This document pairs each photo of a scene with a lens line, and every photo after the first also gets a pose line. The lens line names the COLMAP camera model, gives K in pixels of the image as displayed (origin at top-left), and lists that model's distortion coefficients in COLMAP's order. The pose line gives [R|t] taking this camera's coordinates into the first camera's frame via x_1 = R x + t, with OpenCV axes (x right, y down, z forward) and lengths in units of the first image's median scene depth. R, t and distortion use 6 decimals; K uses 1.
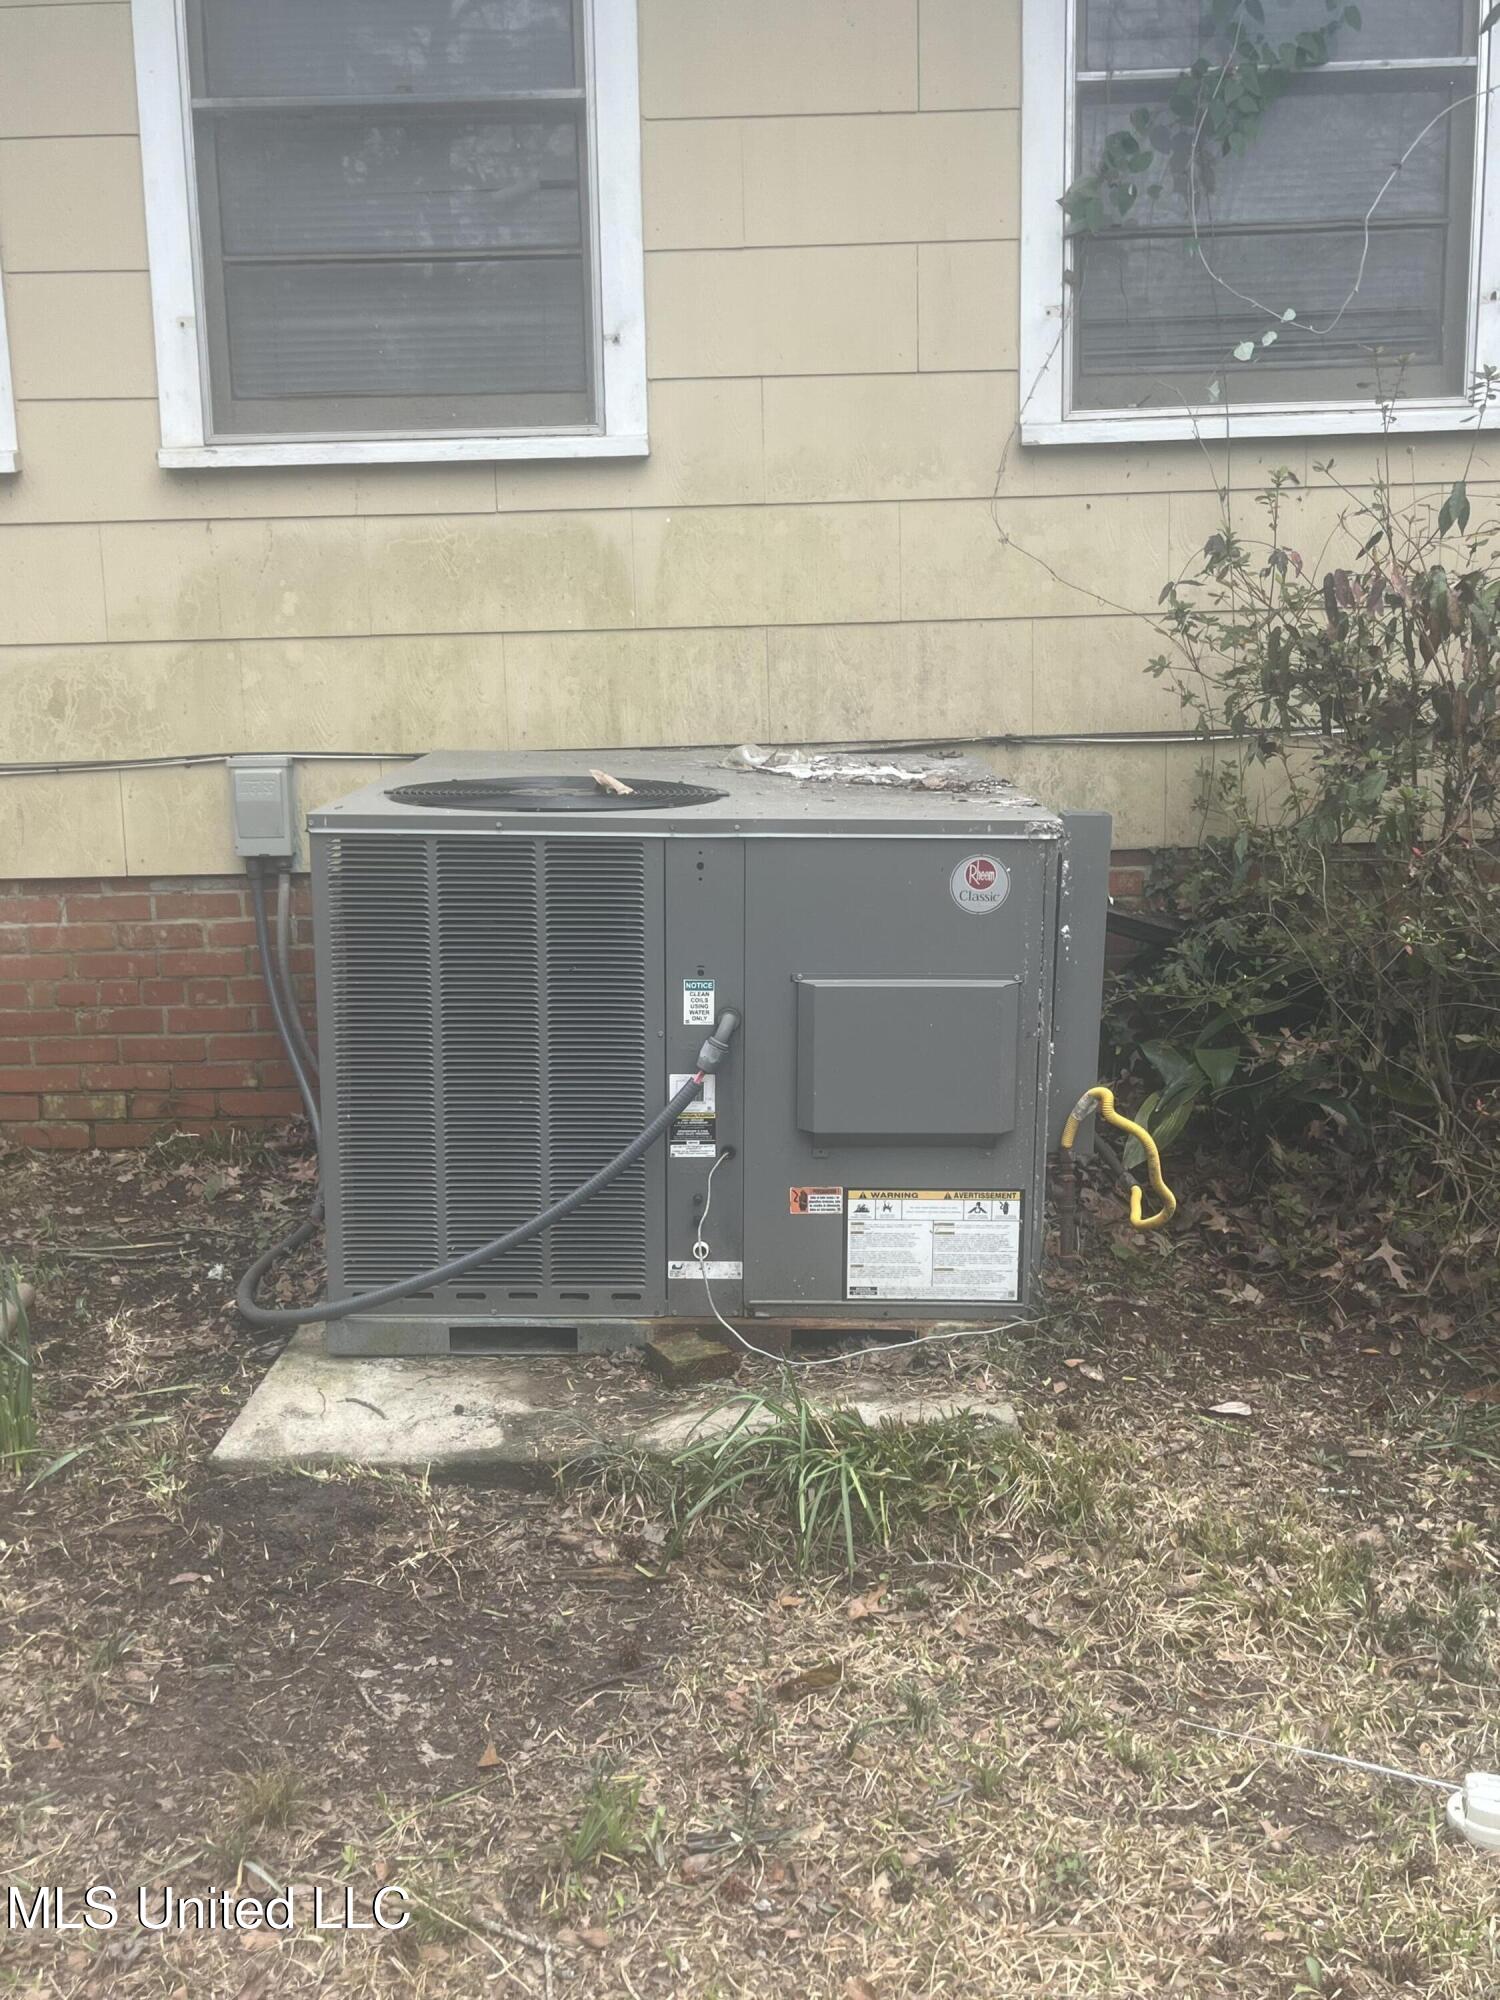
lens RADIAL K [[1916.8, 0, 746.5], [0, 1916.8, 998.7], [0, 0, 1]] dist [0.008144, 0.000000]
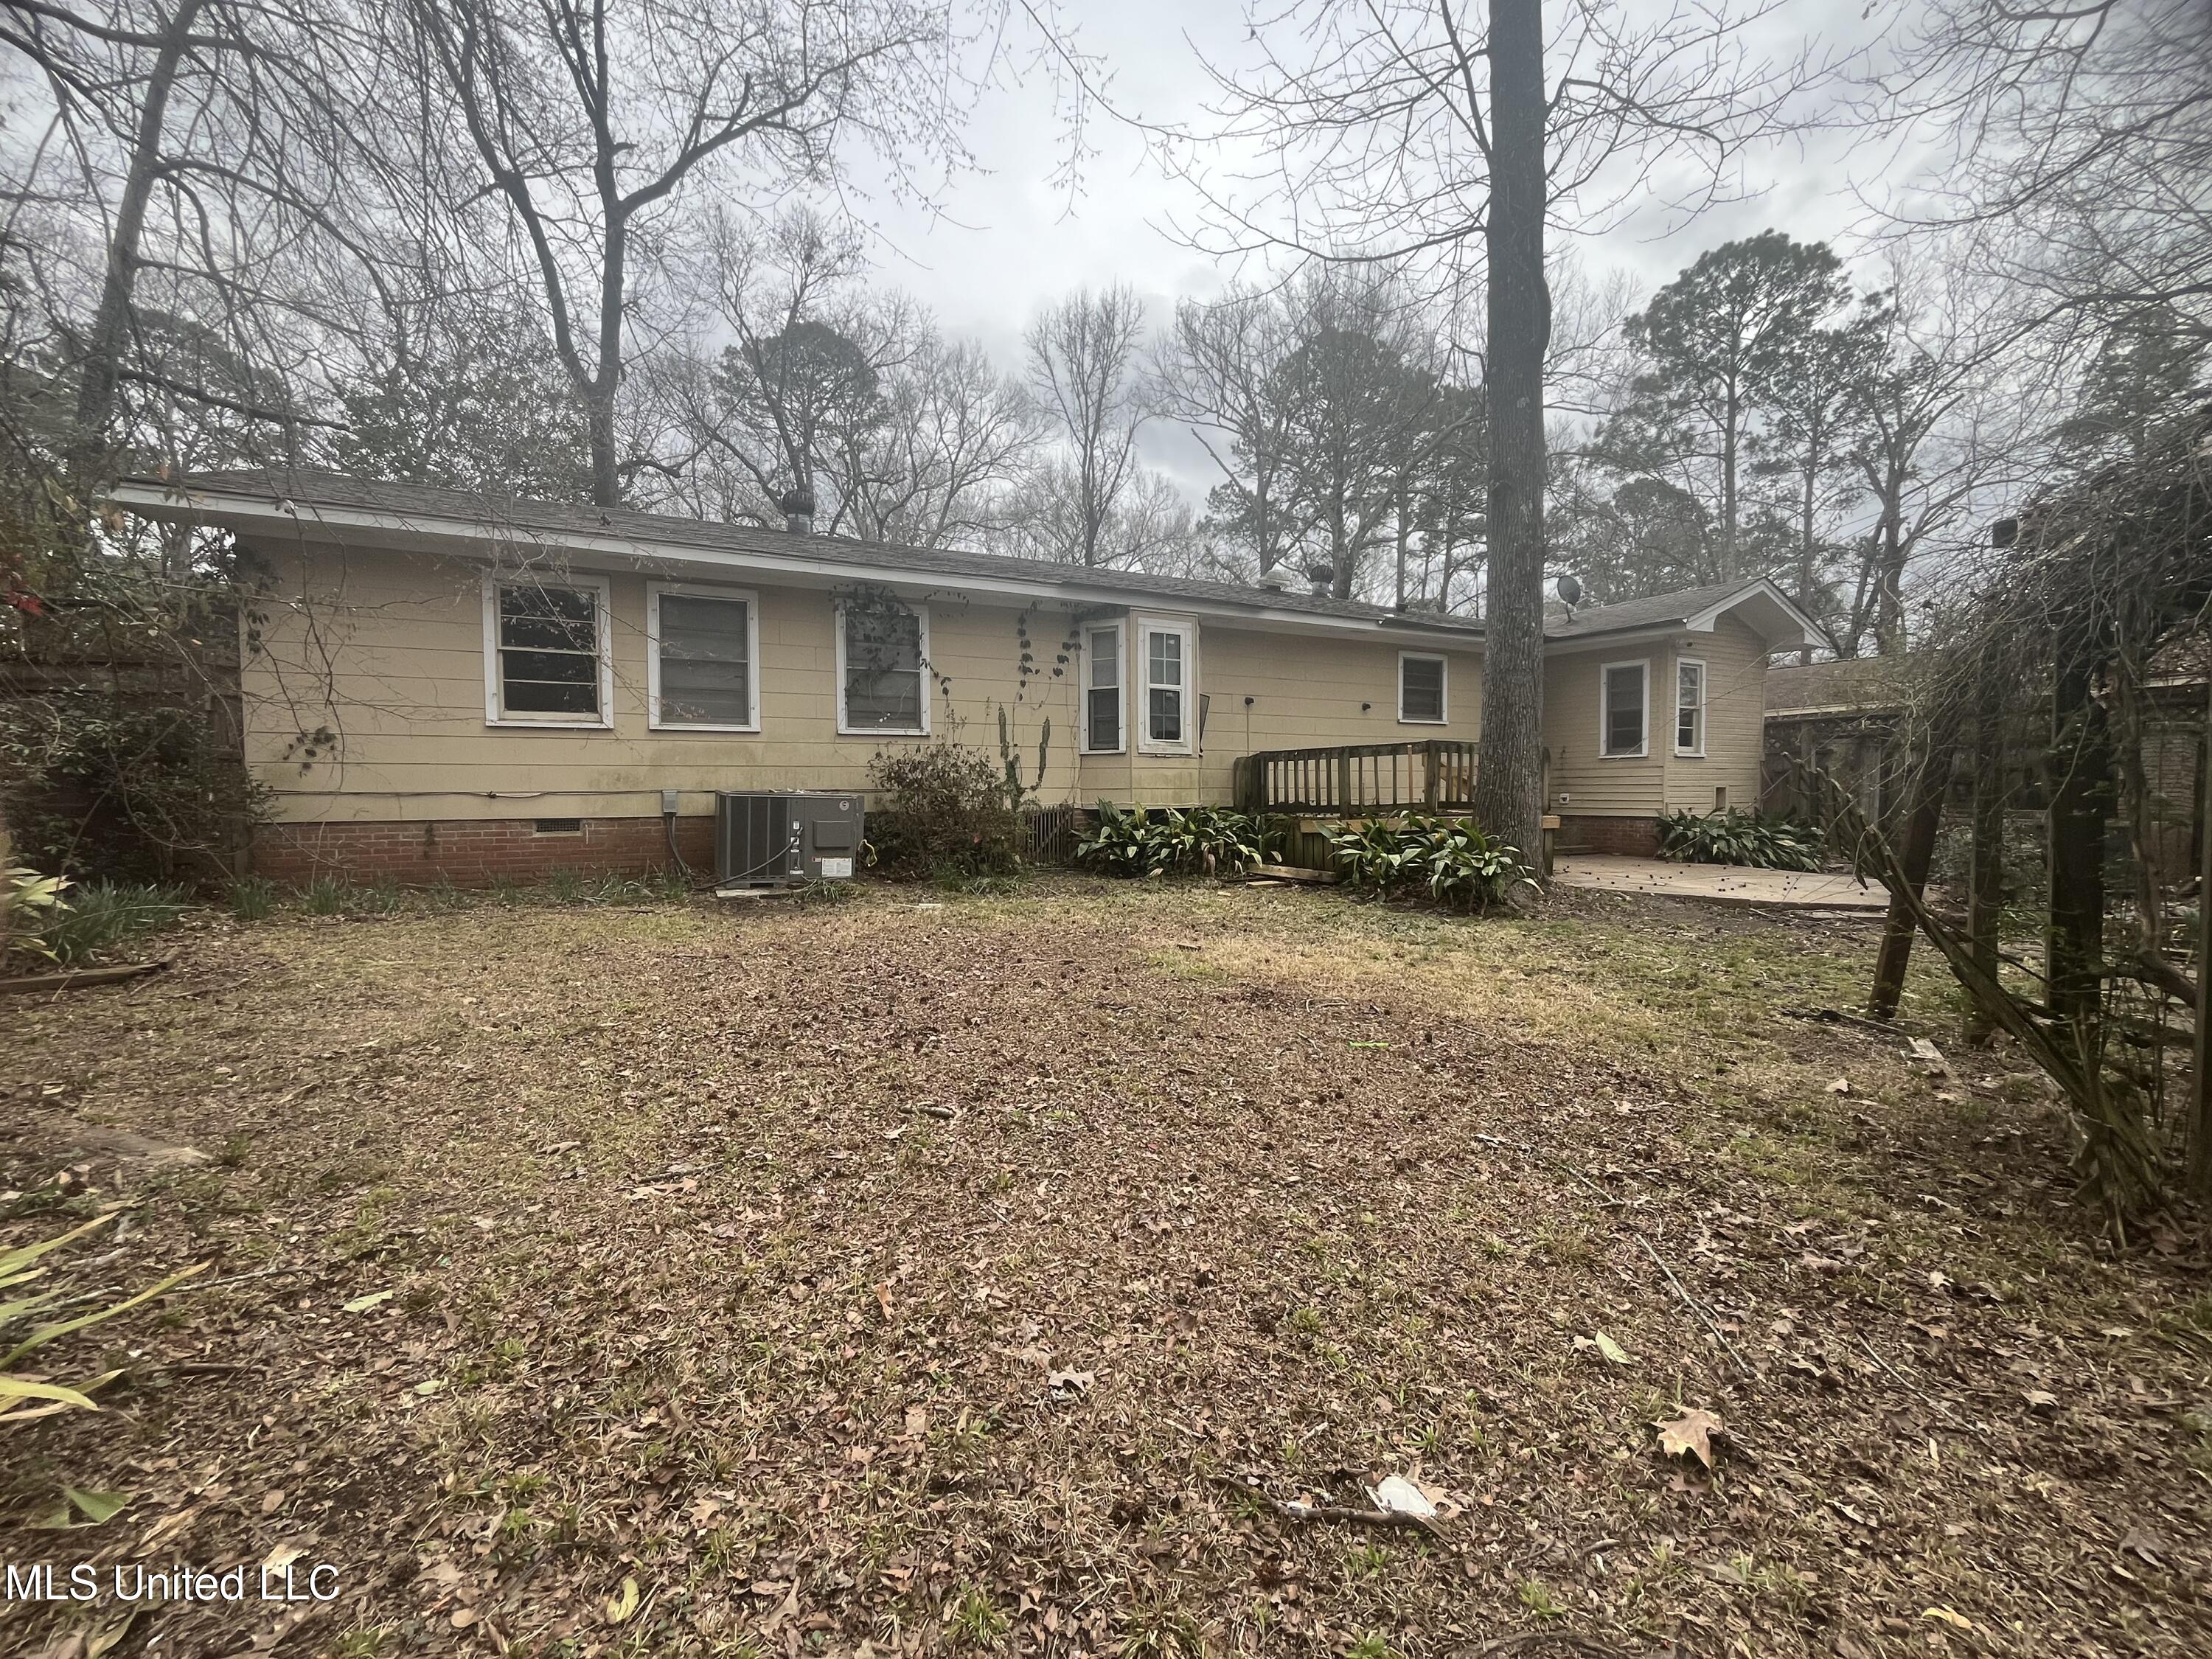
lens RADIAL K [[899.6, 0, 1101.8], [0, 899.6, 834.3], [0, 0, 1]] dist [-0.002836, -0.000104]
pose [[0.872330, -0.002564, 0.488910, -0.429648], [0.077230, 0.988154, -0.132614, 0.361843], [-0.482779, 0.153442, 0.862195, -1.415714]]
